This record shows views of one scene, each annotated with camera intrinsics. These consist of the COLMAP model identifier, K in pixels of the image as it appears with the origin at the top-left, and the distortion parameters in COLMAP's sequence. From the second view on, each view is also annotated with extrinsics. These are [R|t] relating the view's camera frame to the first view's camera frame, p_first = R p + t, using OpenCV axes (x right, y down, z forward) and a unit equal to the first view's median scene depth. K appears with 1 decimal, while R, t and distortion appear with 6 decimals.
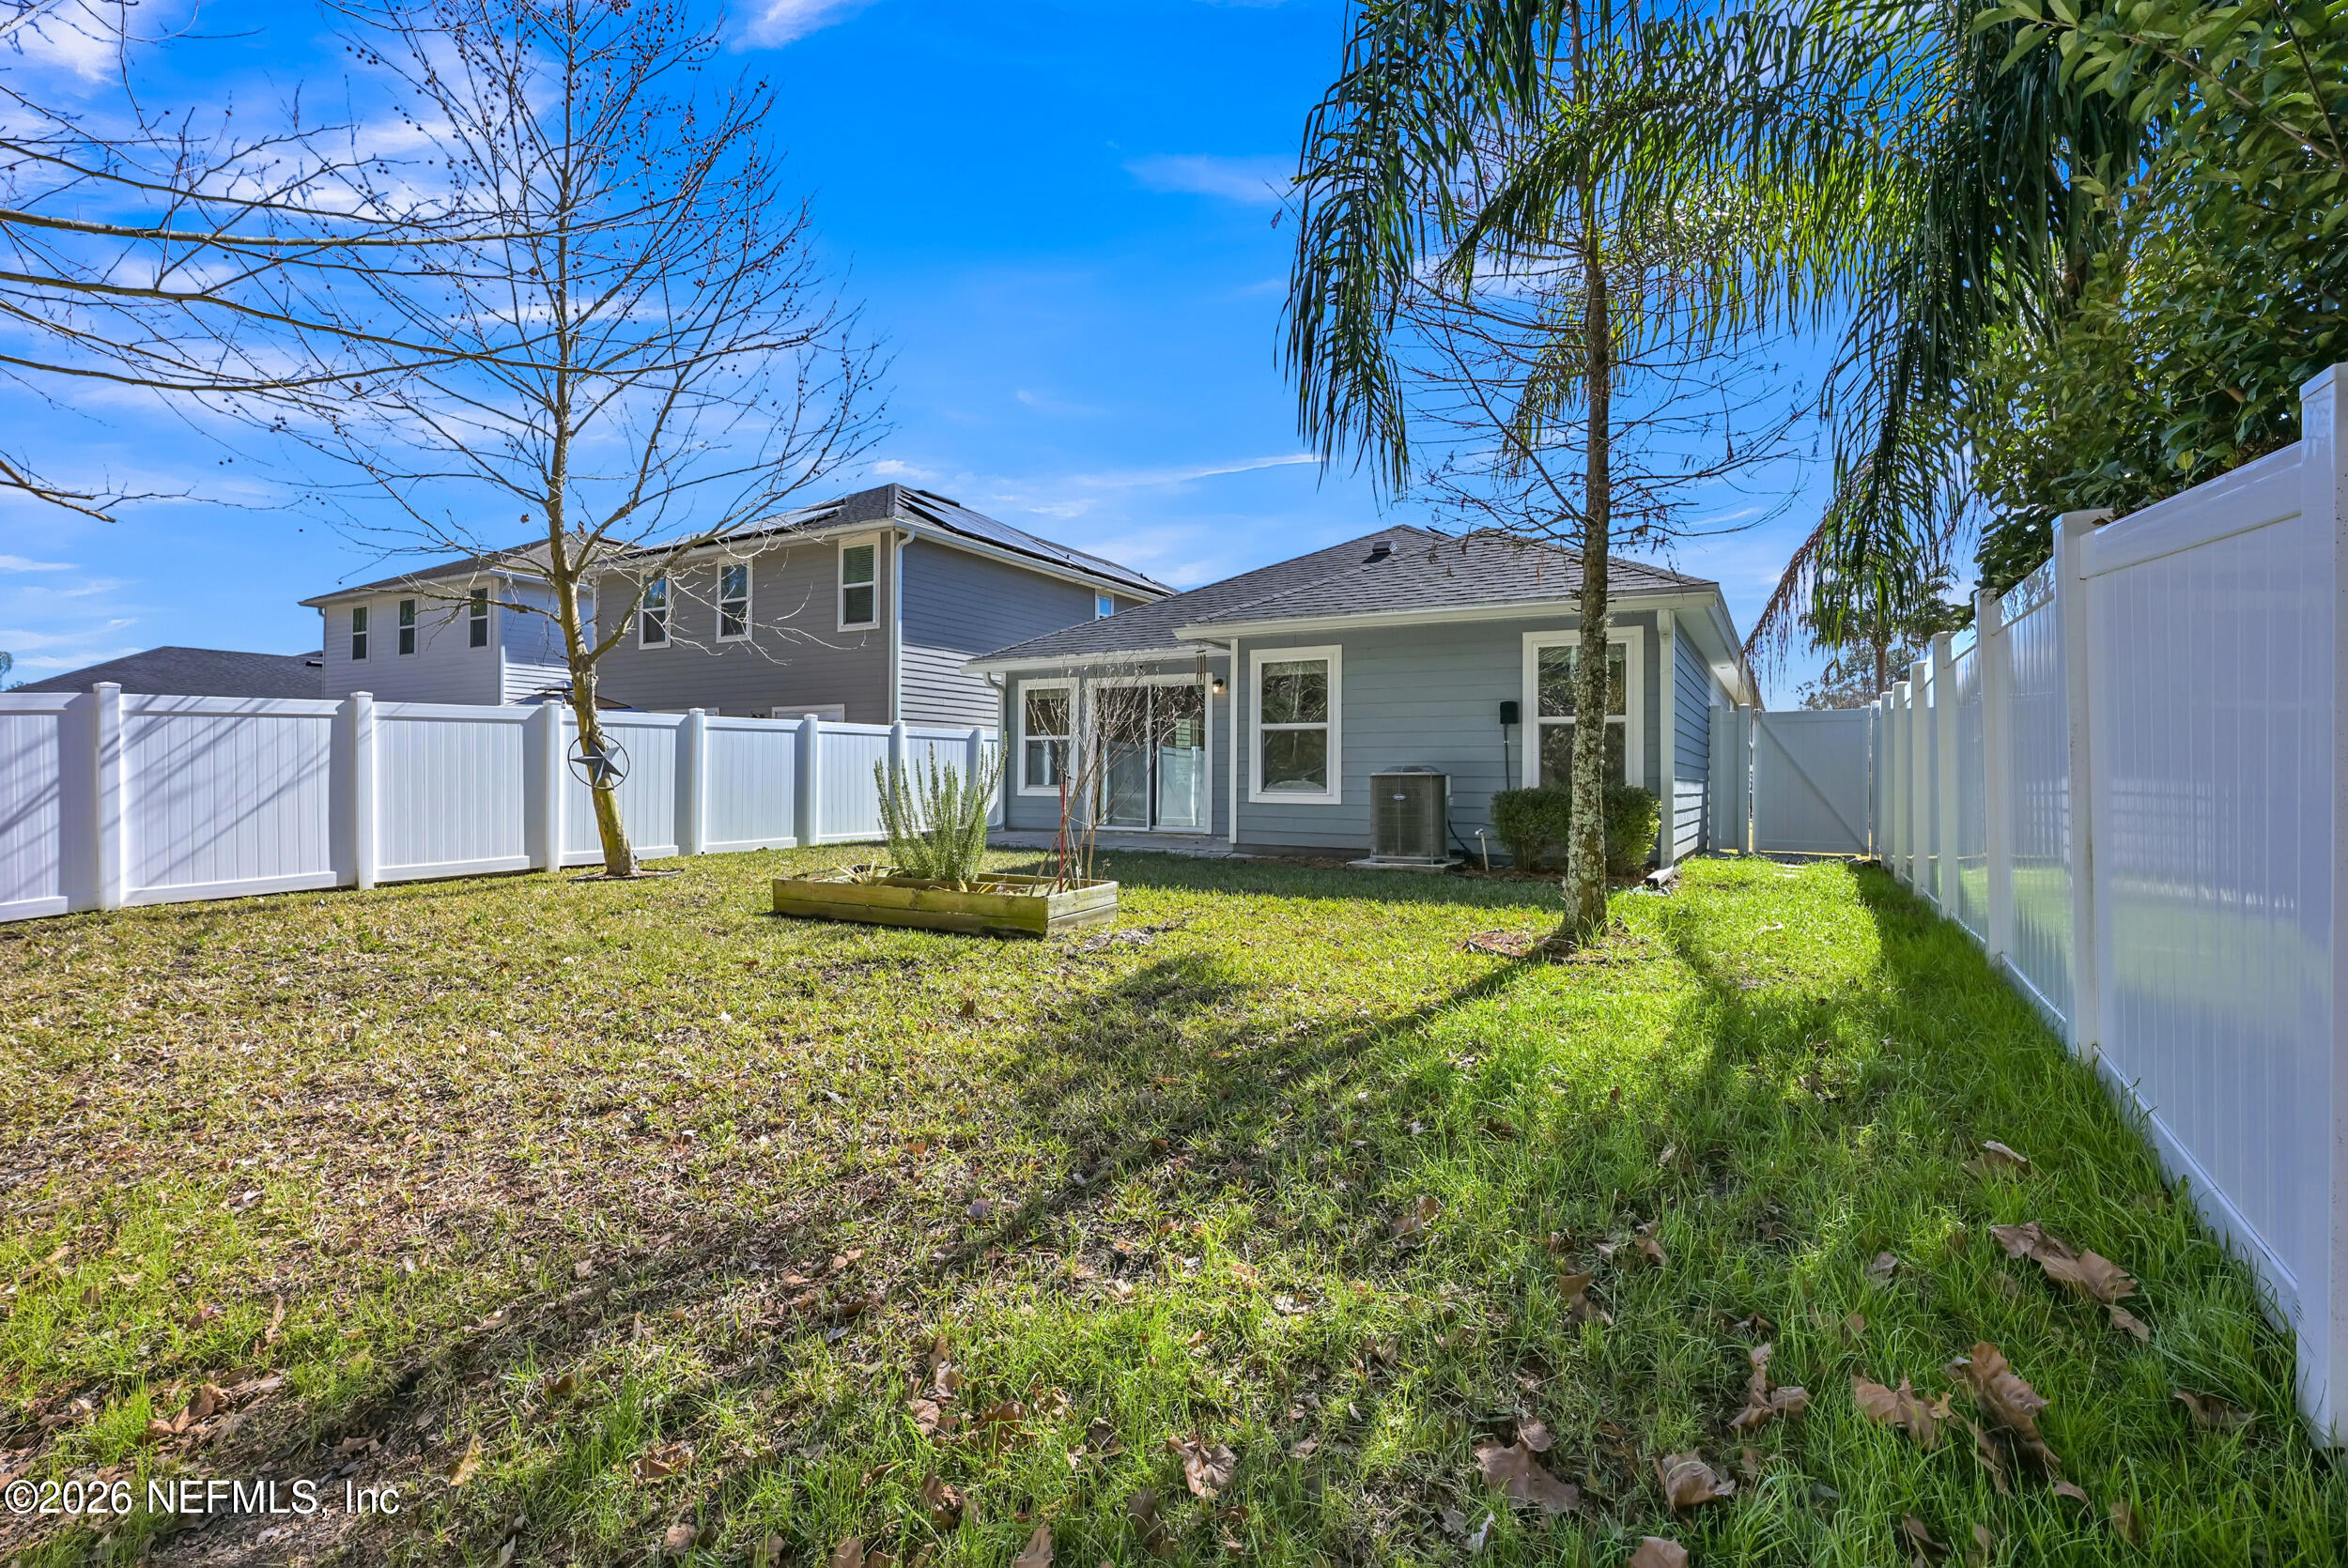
lens RADIAL K [[1071.1, 0, 1169.3], [0, 1071.1, 767.7], [0, 0, 1]] dist [0.002425, -0.001221]
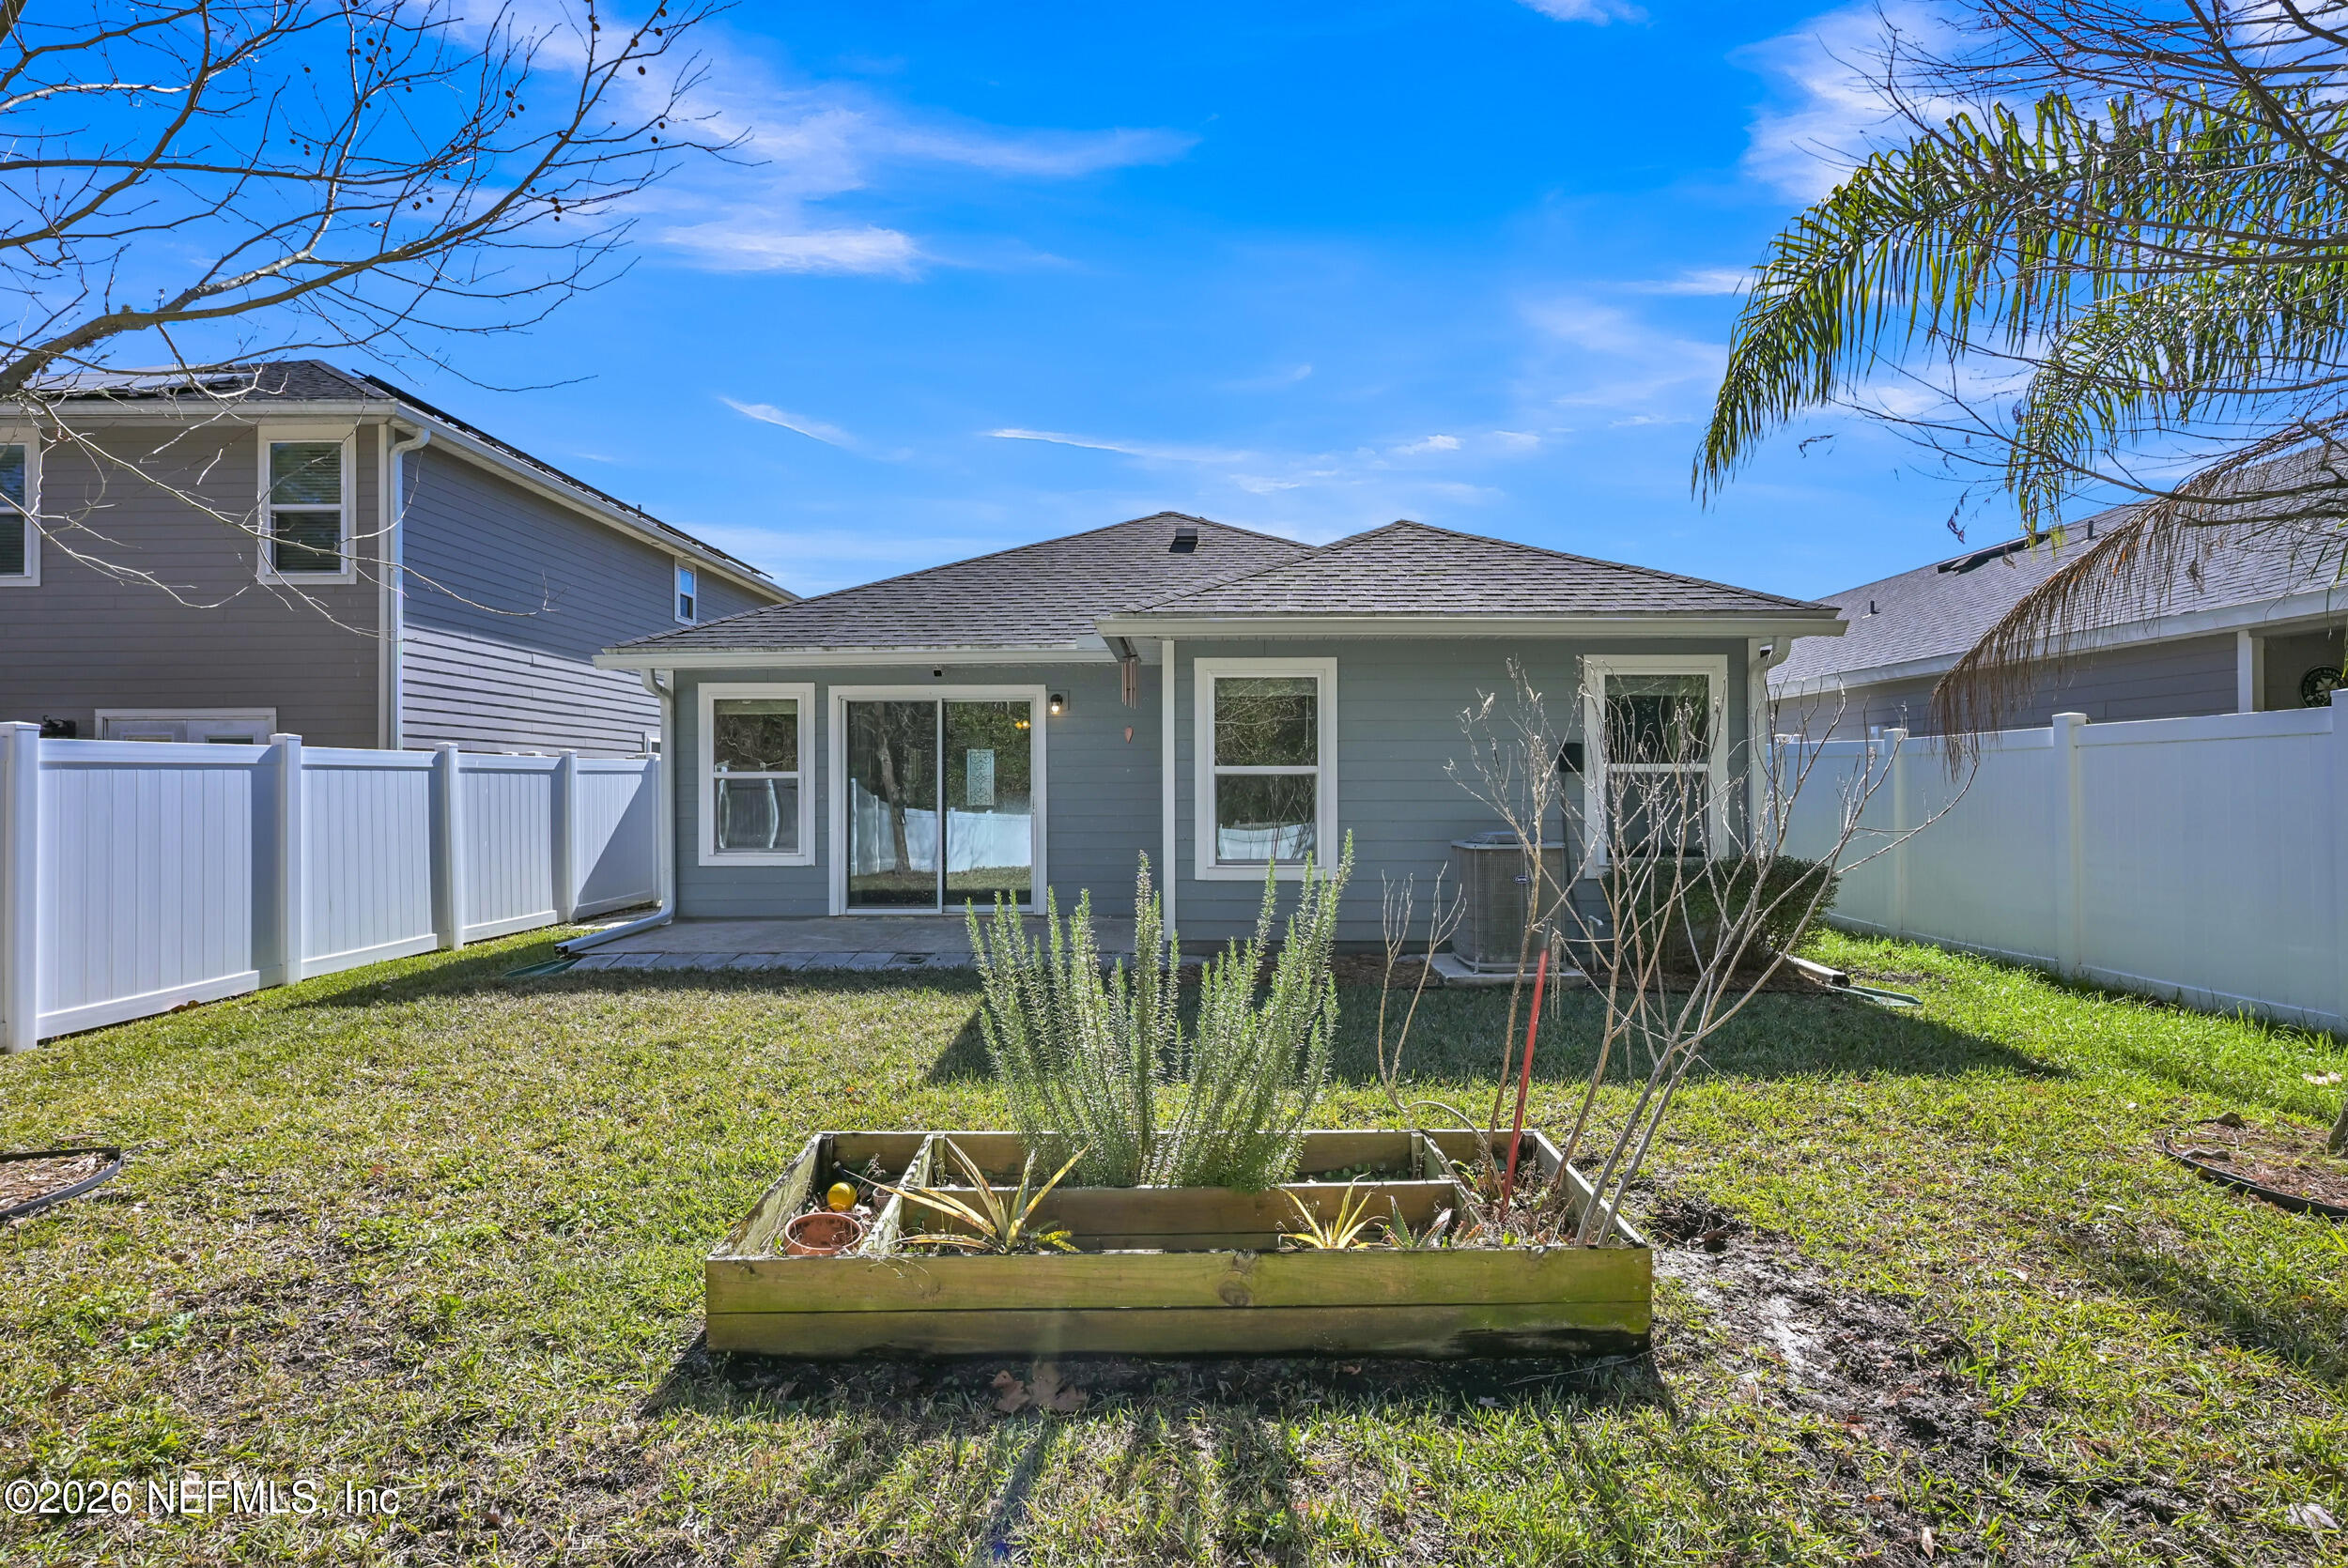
lens RADIAL K [[1071.1, 0, 1184.0], [0, 1071.1, 785.1], [0, 0, 1]] dist [0.002425, -0.001221]
pose [[0.869939, -0.008447, 0.493087, -0.213412], [0.004129, 0.999943, 0.009844, -0.027935], [-0.493142, -0.006527, 0.869924, 0.322777]]
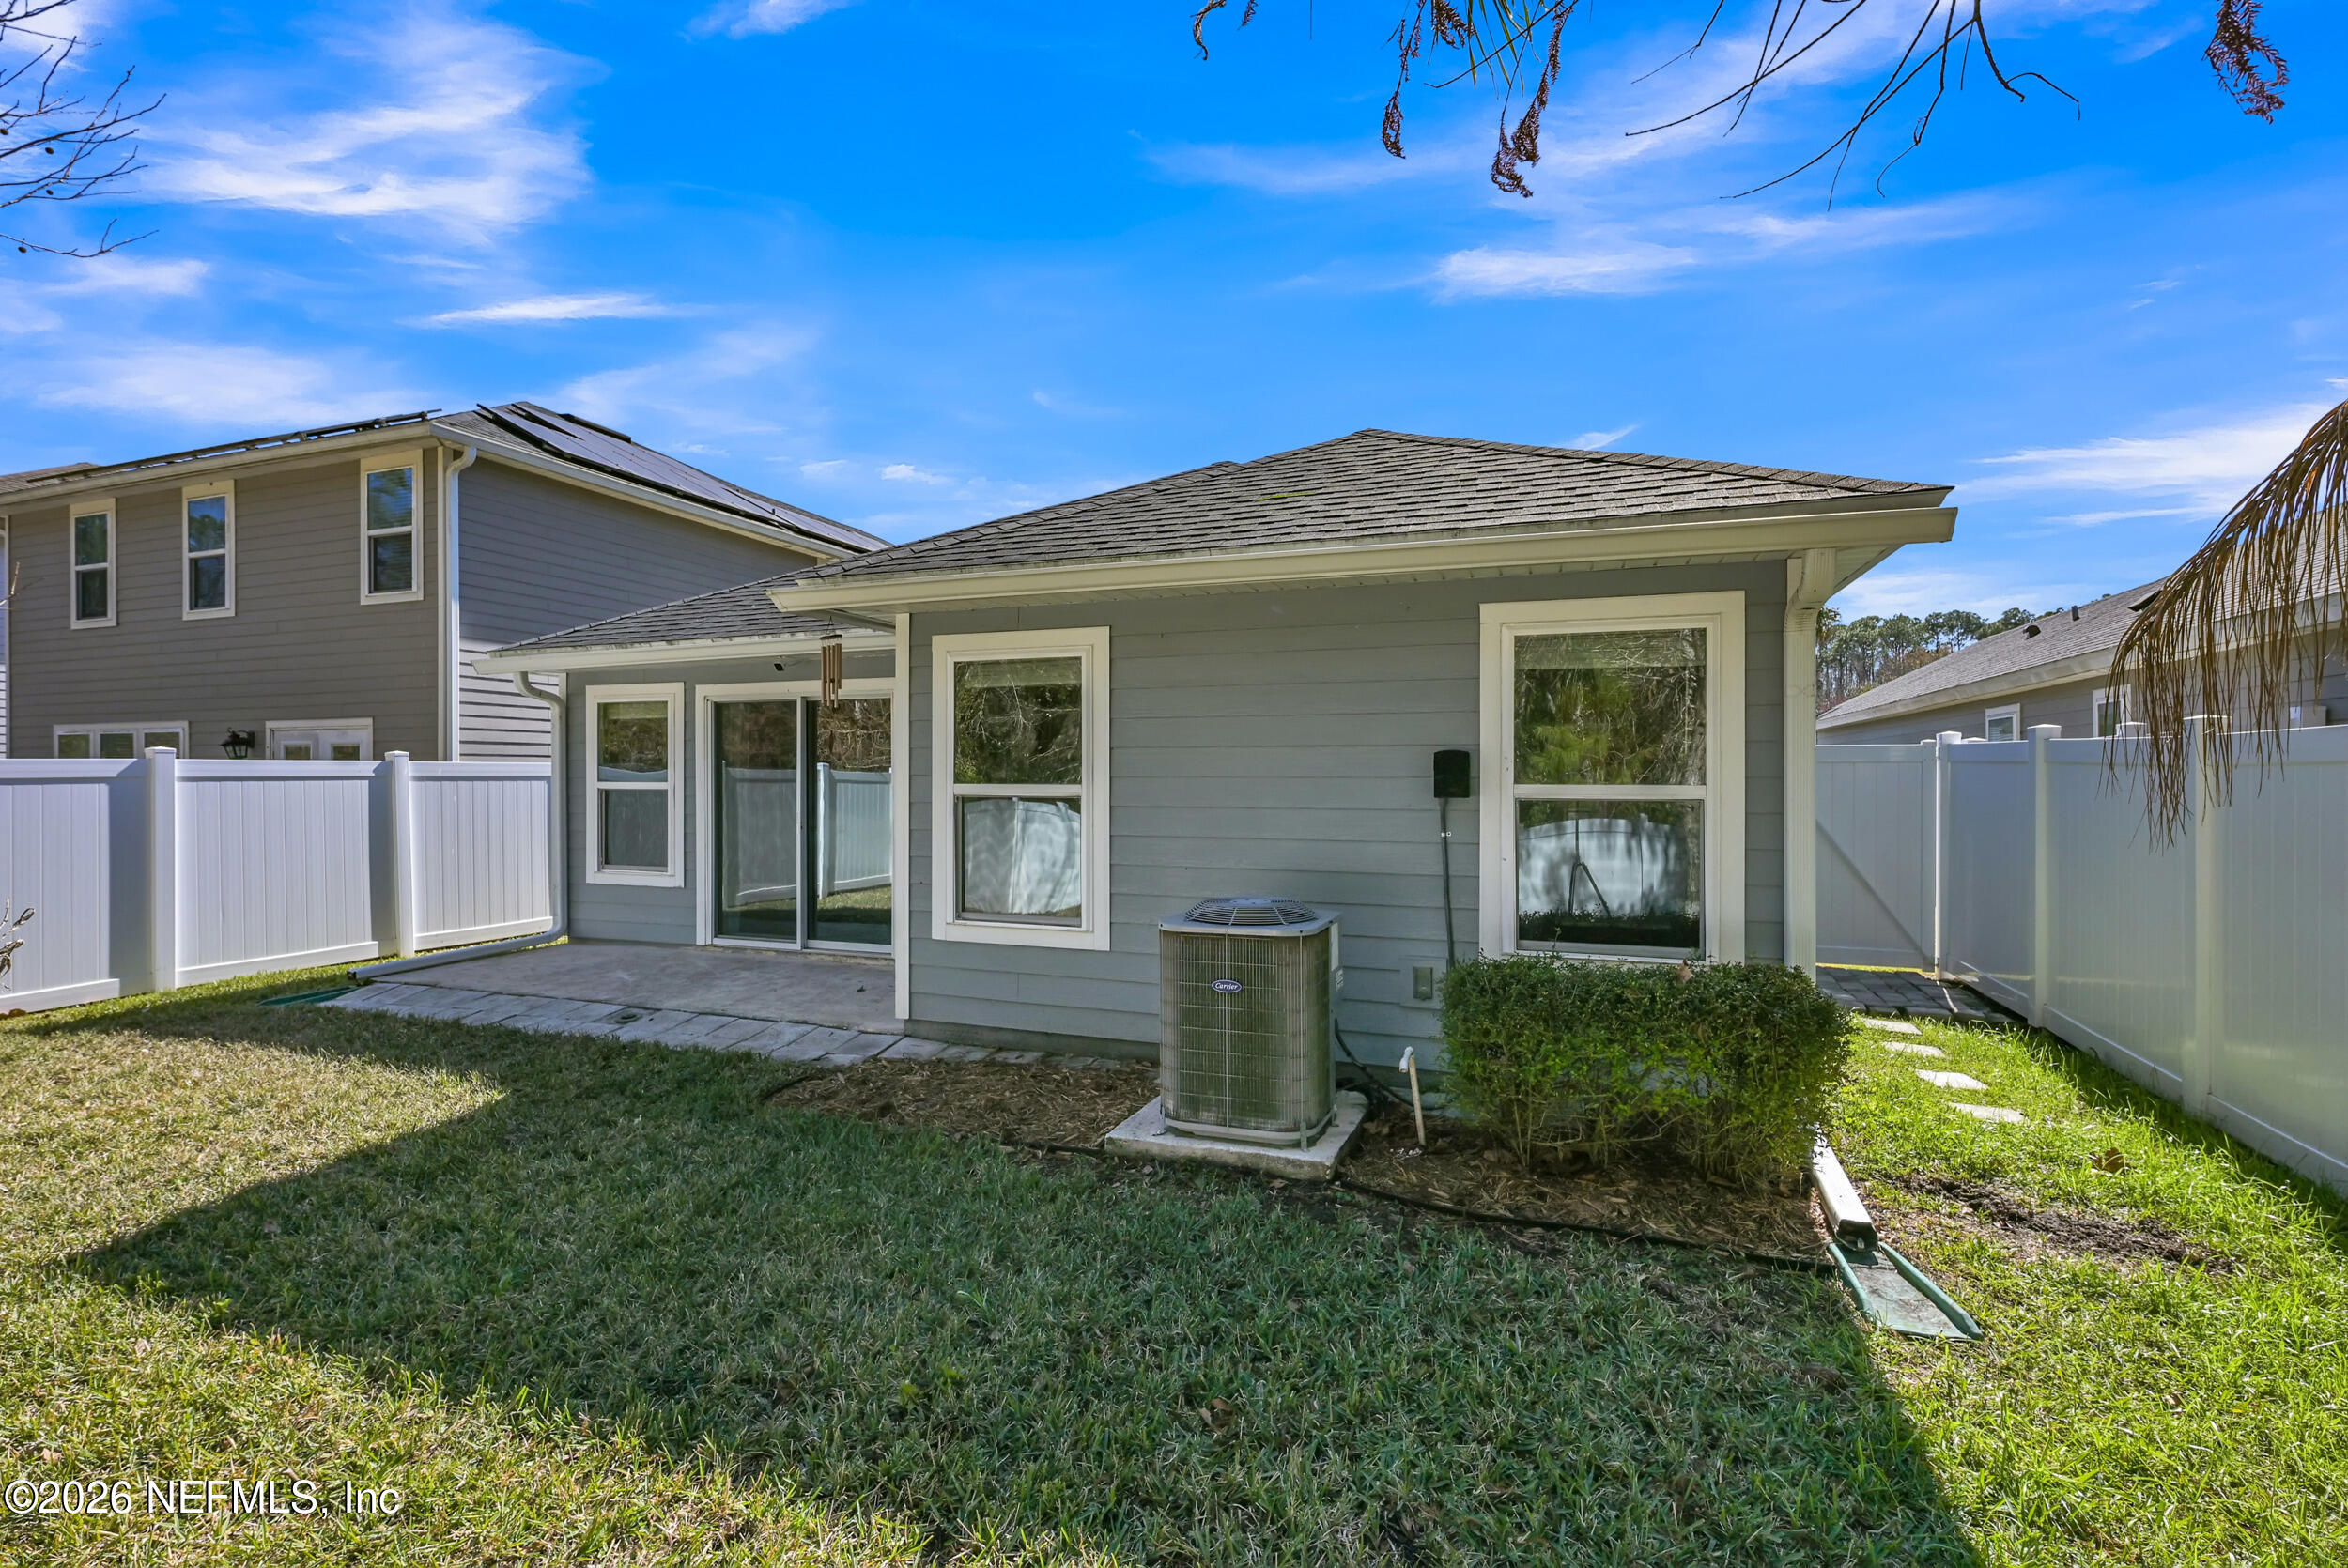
lens RADIAL K [[1071.1, 0, 1176.4], [0, 1071.1, 788.3], [0, 0, 1]] dist [0.002425, -0.001221]
pose [[0.985794, -0.008062, 0.167768, 0.081815], [0.004611, 0.999770, 0.020949, -0.038382], [-0.167898, -0.019878, 0.985604, 0.385009]]
